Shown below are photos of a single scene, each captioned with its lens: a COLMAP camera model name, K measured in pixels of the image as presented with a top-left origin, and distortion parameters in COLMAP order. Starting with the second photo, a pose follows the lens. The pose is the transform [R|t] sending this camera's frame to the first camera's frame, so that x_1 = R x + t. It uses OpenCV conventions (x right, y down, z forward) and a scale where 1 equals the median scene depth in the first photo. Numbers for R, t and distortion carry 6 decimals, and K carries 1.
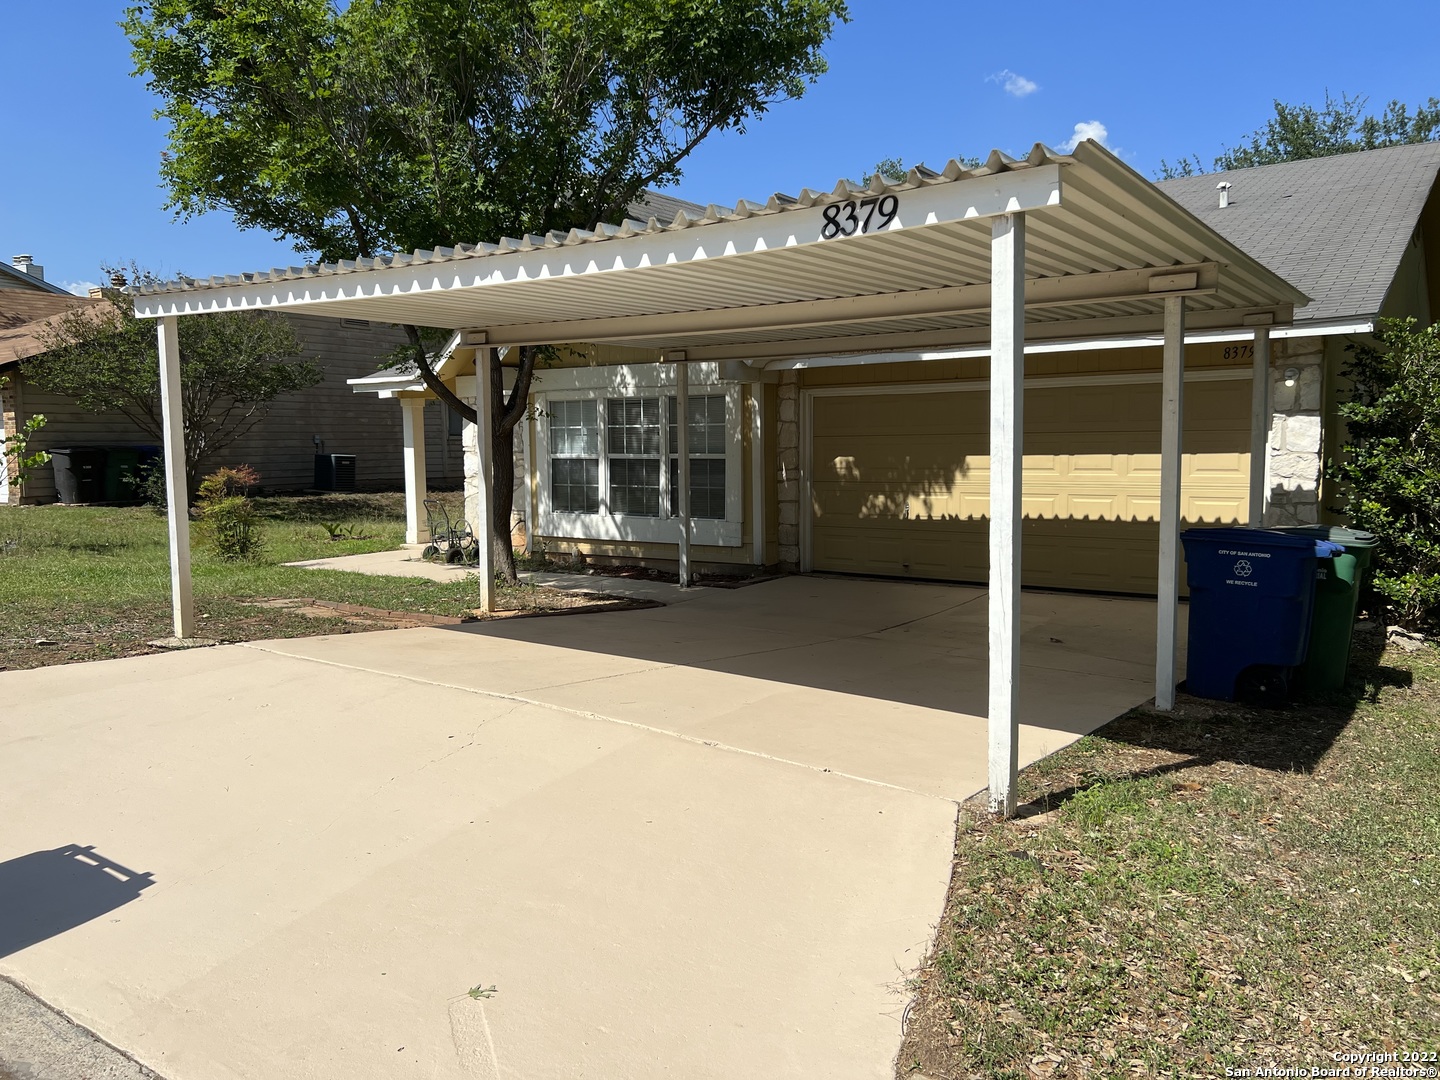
lens RADIAL K [[1090.2, 0, 719.7], [0, 1090.2, 538.8], [0, 0, 1]] dist [0.019641, -0.021571]
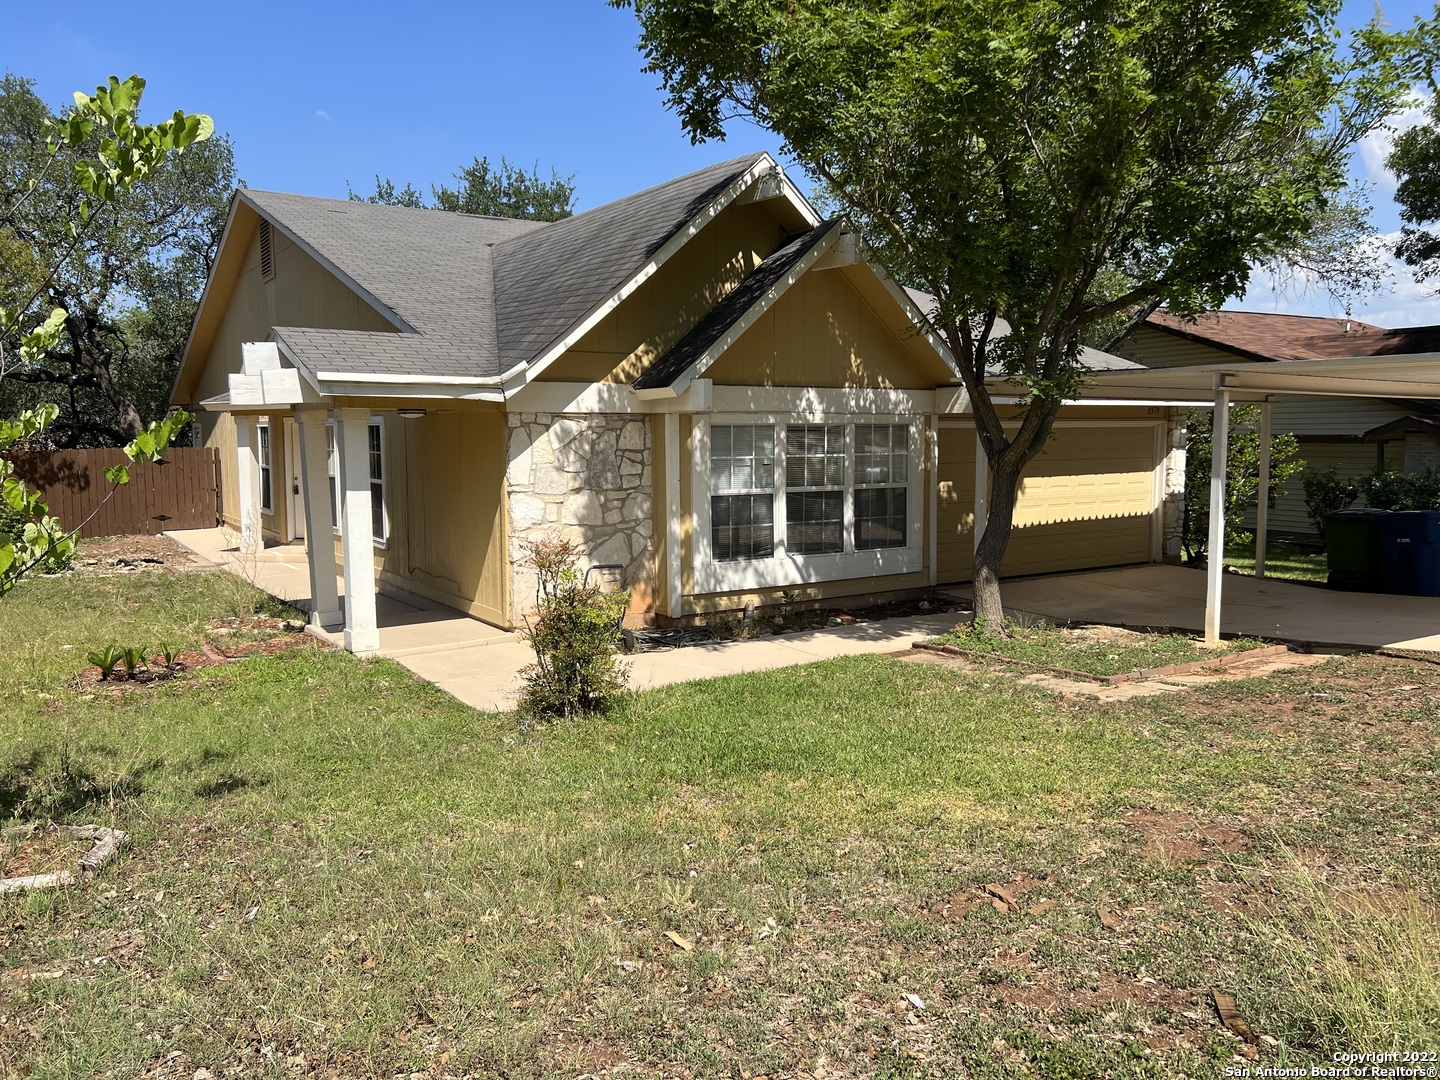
lens RADIAL K [[1090.2, 0, 720.2], [0, 1090.2, 540.6], [0, 0, 1]] dist [0.019641, -0.021571]
pose [[0.367487, -0.083445, 0.926278, -0.939000], [0.084540, 0.994841, 0.056081, -0.089331], [-0.926178, 0.057699, 0.372645, 0.727107]]
